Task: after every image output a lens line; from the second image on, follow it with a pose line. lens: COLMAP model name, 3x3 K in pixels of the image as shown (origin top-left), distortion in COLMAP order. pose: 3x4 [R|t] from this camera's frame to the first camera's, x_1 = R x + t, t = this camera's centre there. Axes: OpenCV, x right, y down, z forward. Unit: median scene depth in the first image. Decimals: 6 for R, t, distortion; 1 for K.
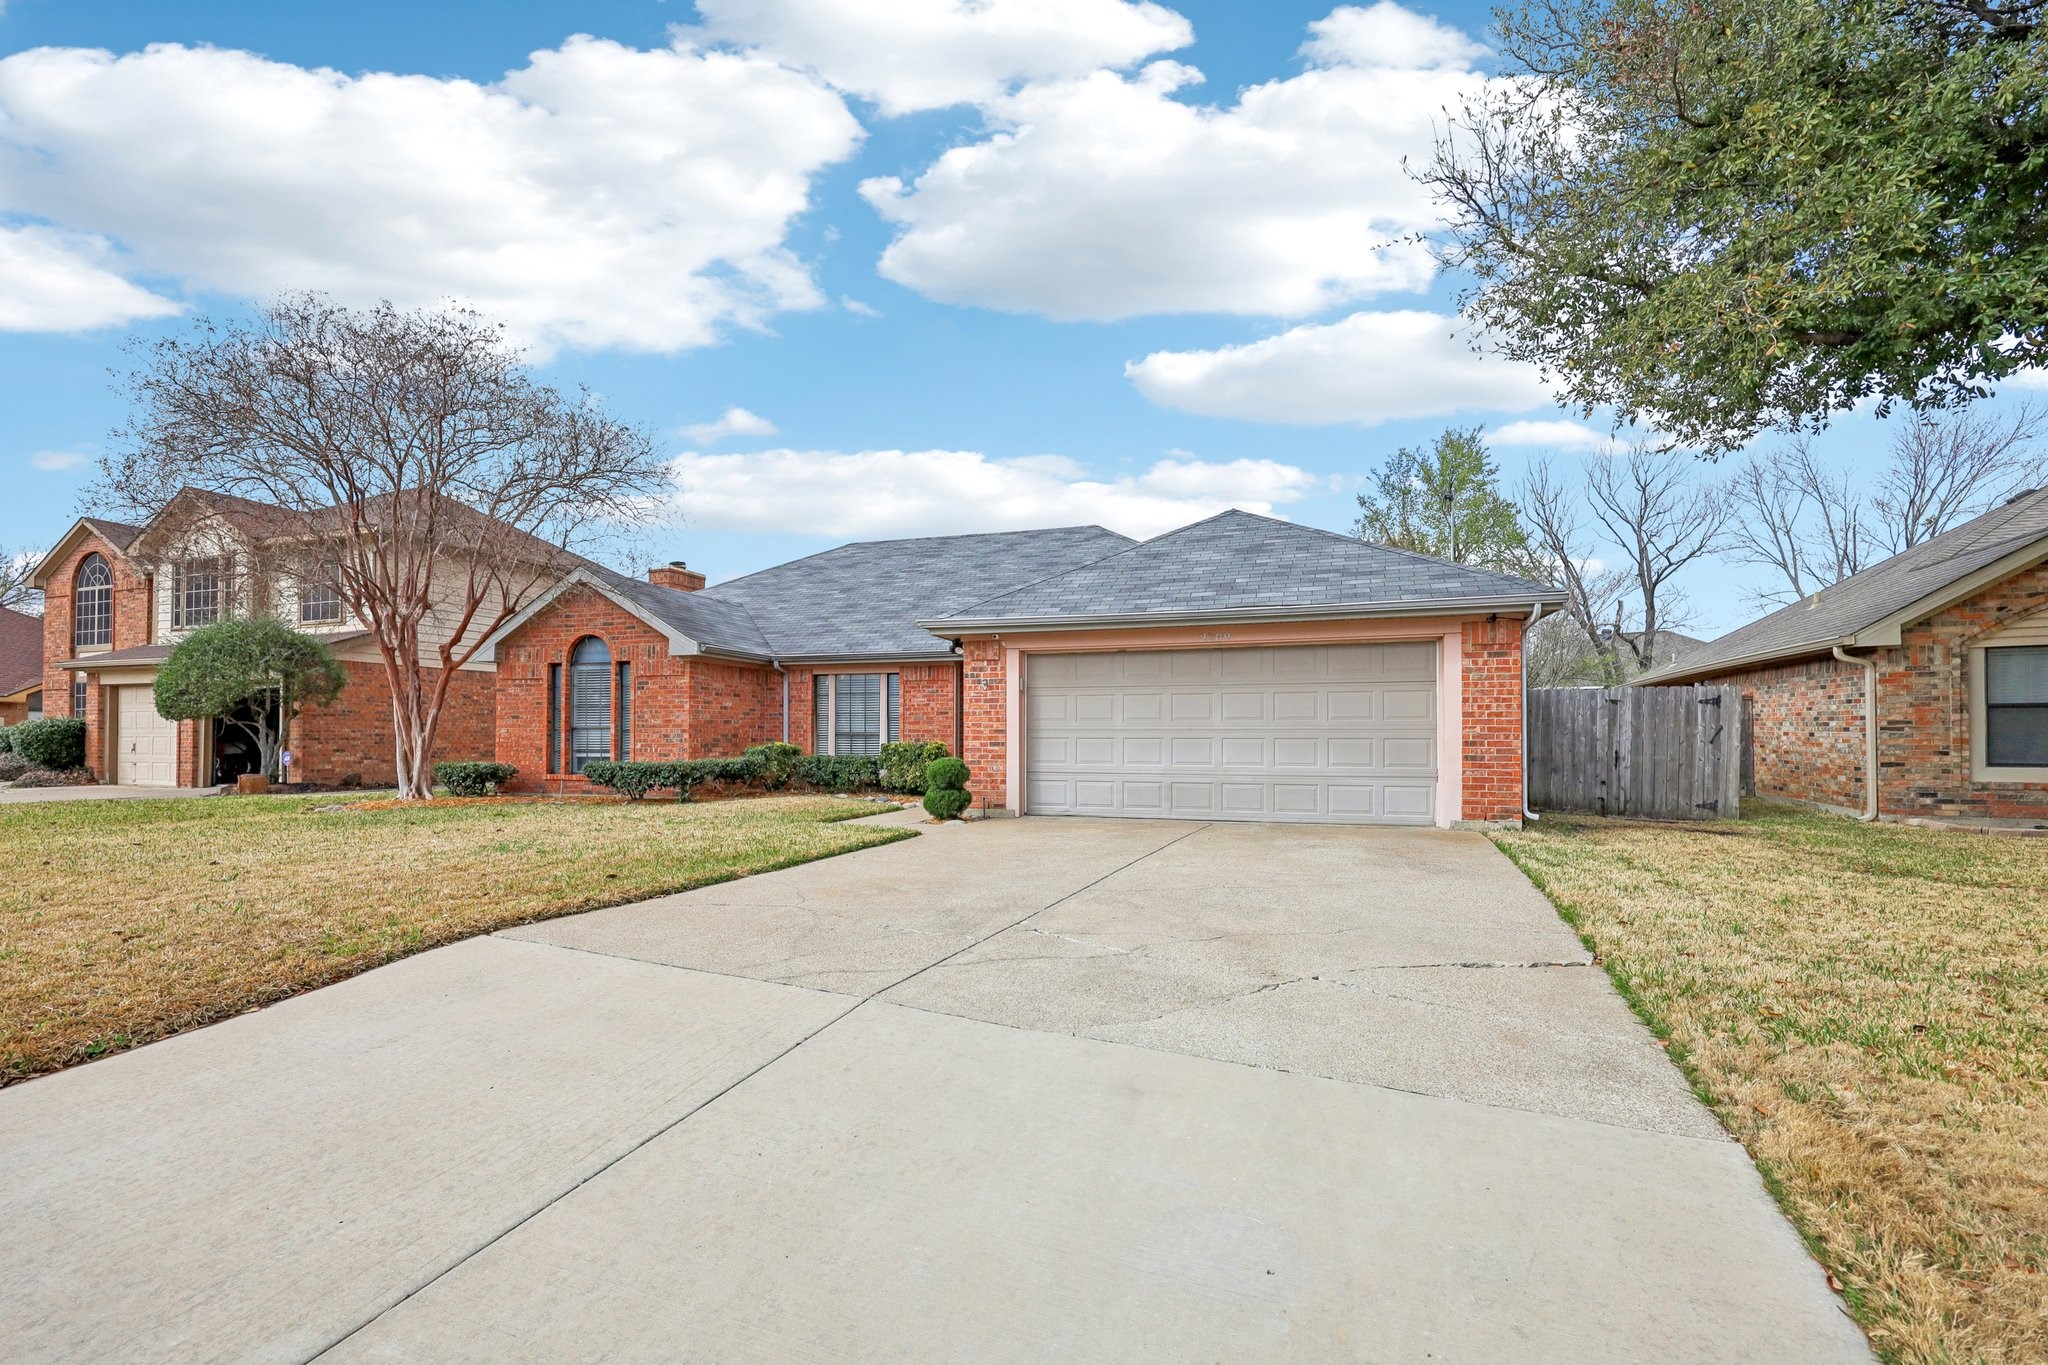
lens RADIAL K [[841.1, 0, 1034.6], [0, 841.1, 718.1], [0, 0, 1]] dist [0.000903, 0.000227]
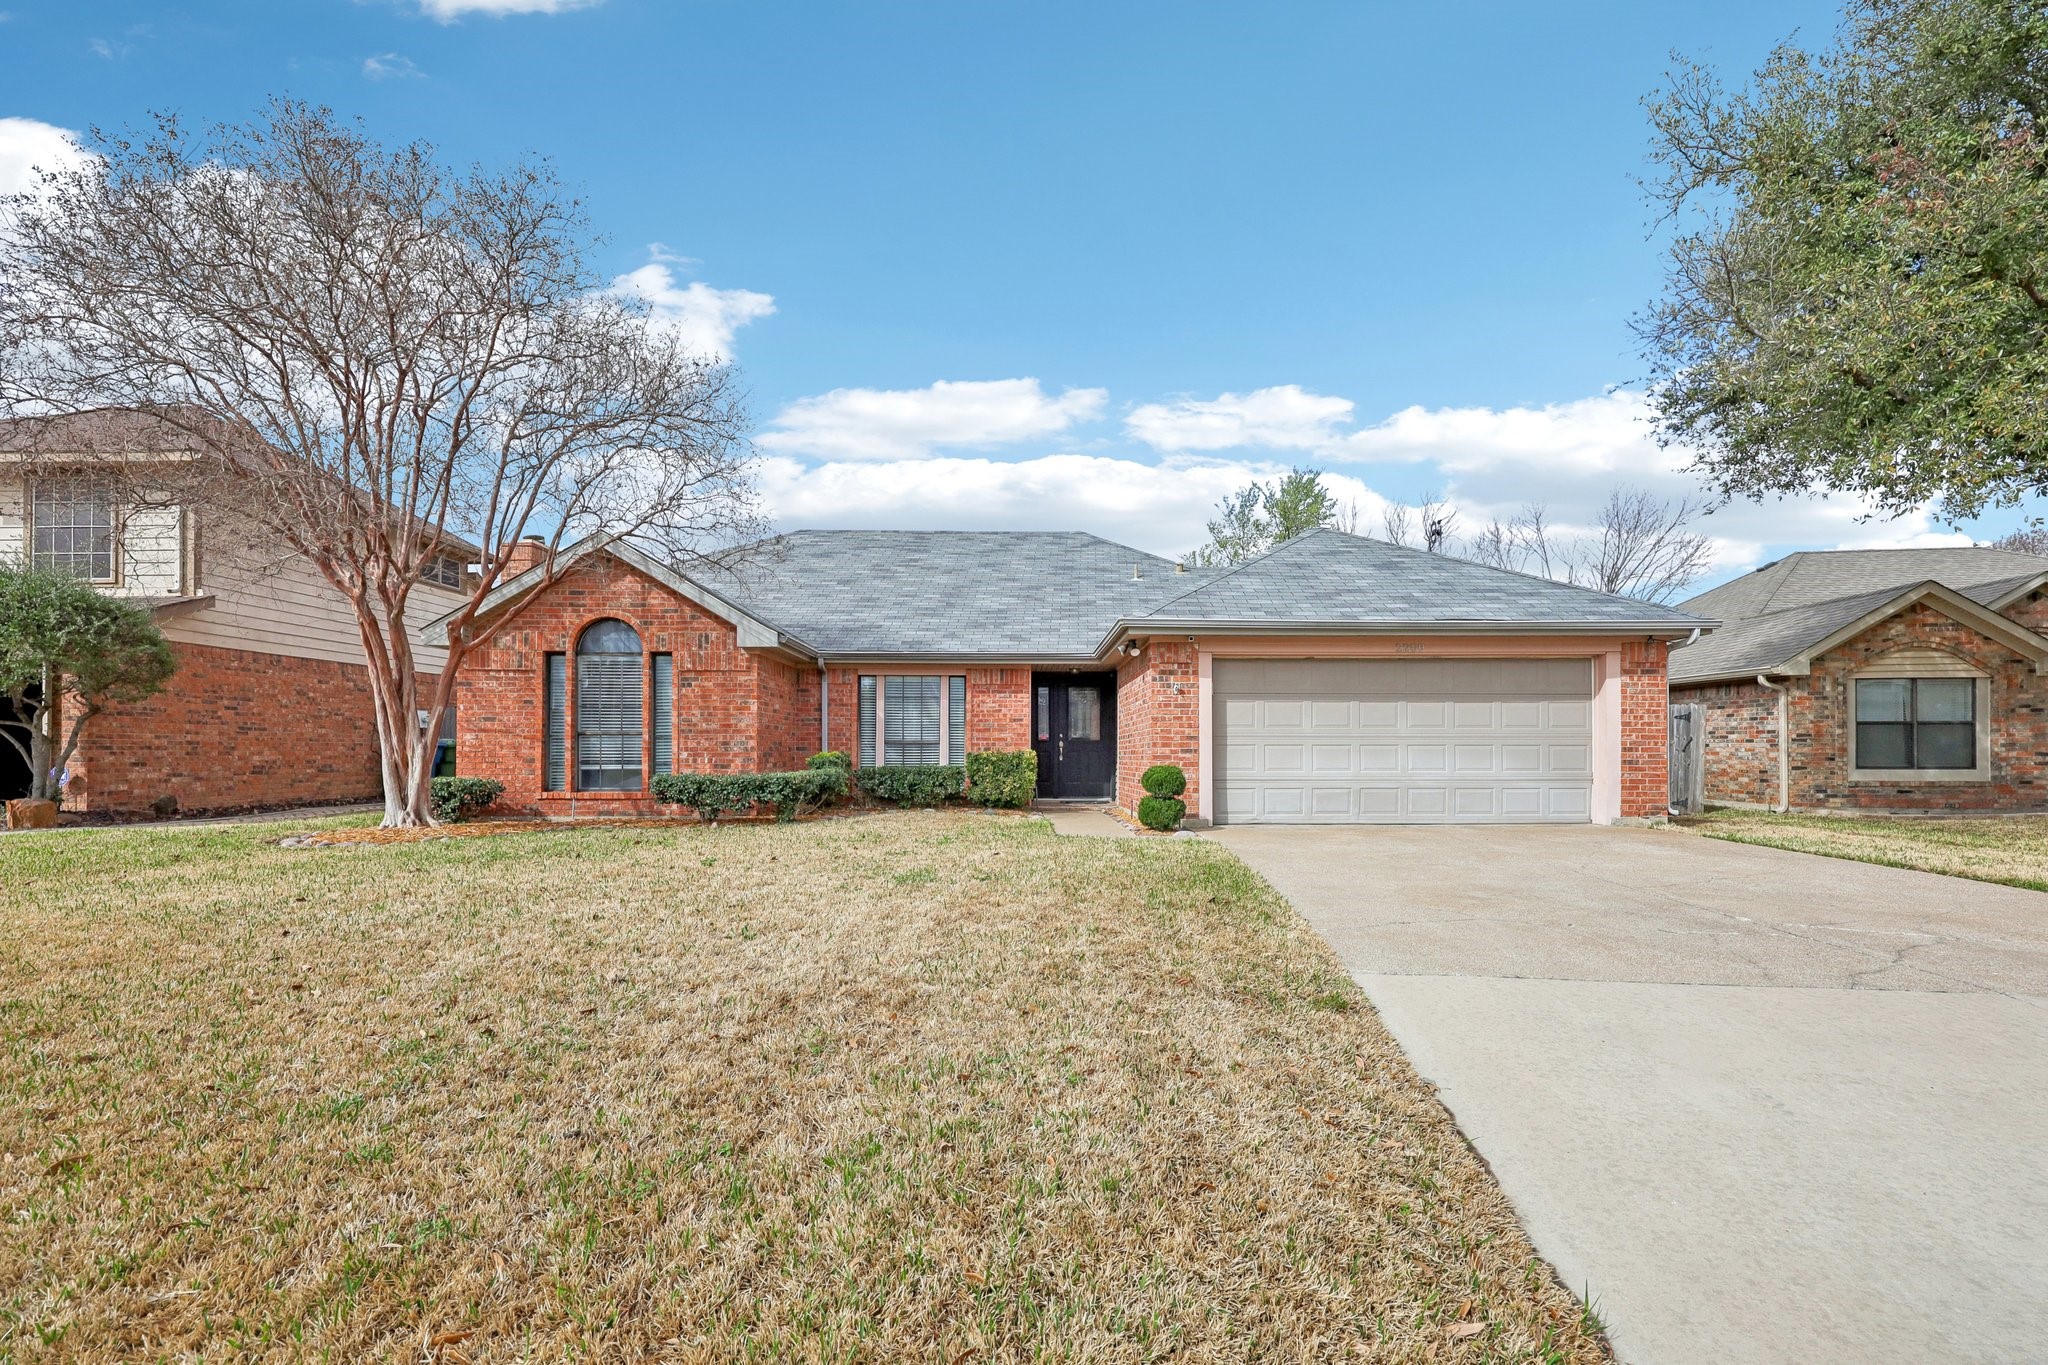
lens RADIAL K [[841.1, 0, 1025.5], [0, 841.1, 748.4], [0, 0, 1]] dist [0.000903, 0.000227]
pose [[0.952463, 0.001975, 0.304647, -0.503685], [-0.006969, 0.999859, 0.015306, 0.014120], [-0.304574, -0.016702, 0.952342, 0.138077]]
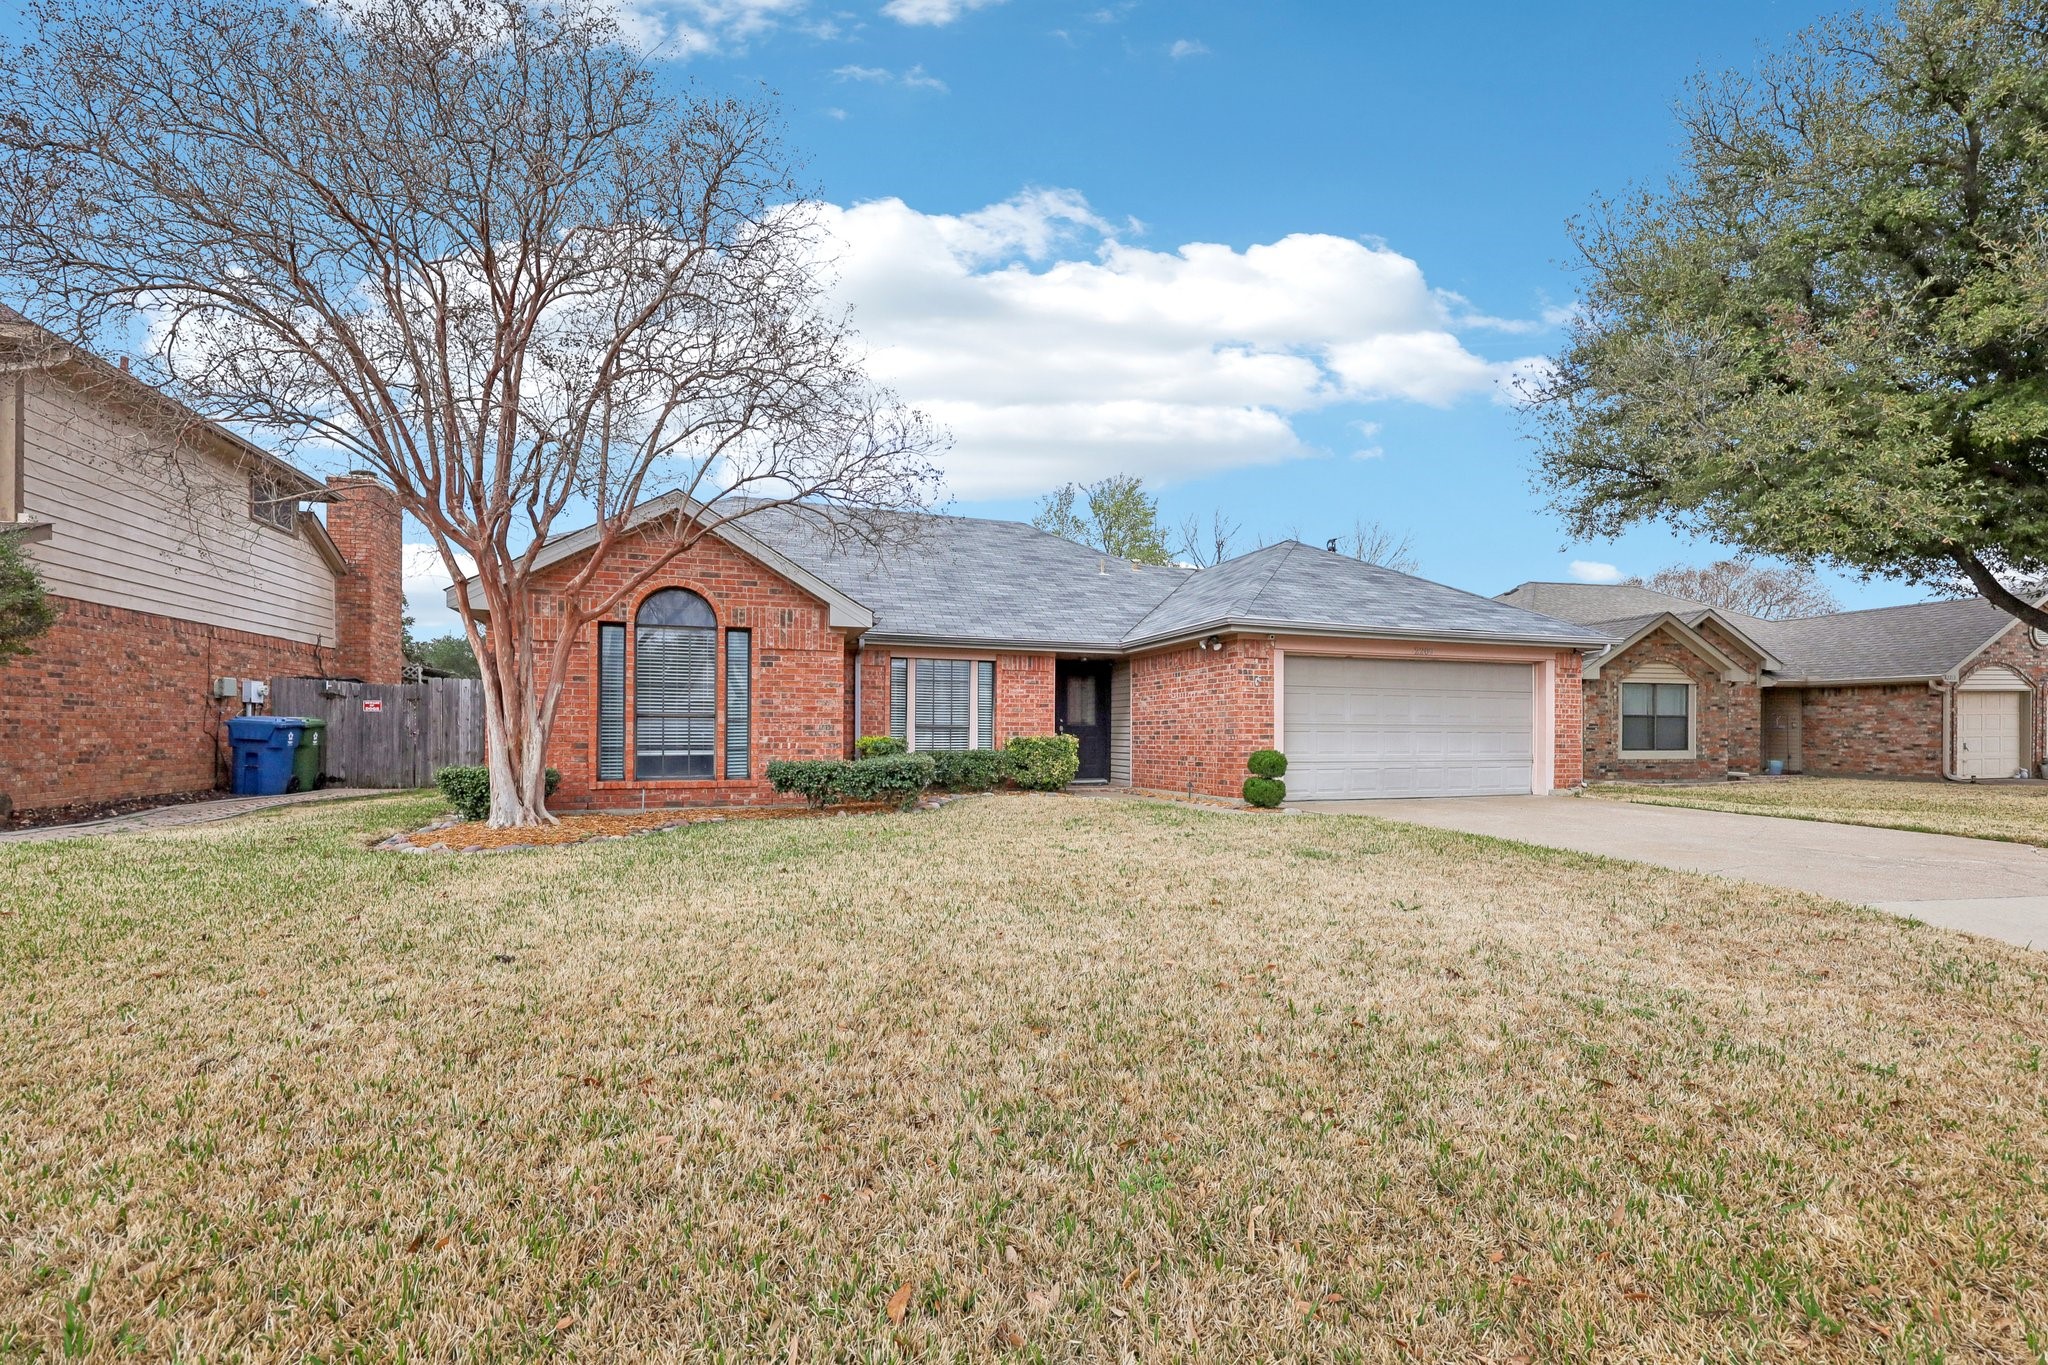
lens RADIAL K [[841.1, 0, 1017.0], [0, 841.1, 729.3], [0, 0, 1]] dist [0.000903, 0.000227]
pose [[0.812869, 0.006423, 0.582411, -0.911635], [-0.016260, 0.999800, 0.011668, 0.013582], [-0.582219, -0.018955, 0.812811, 0.302770]]
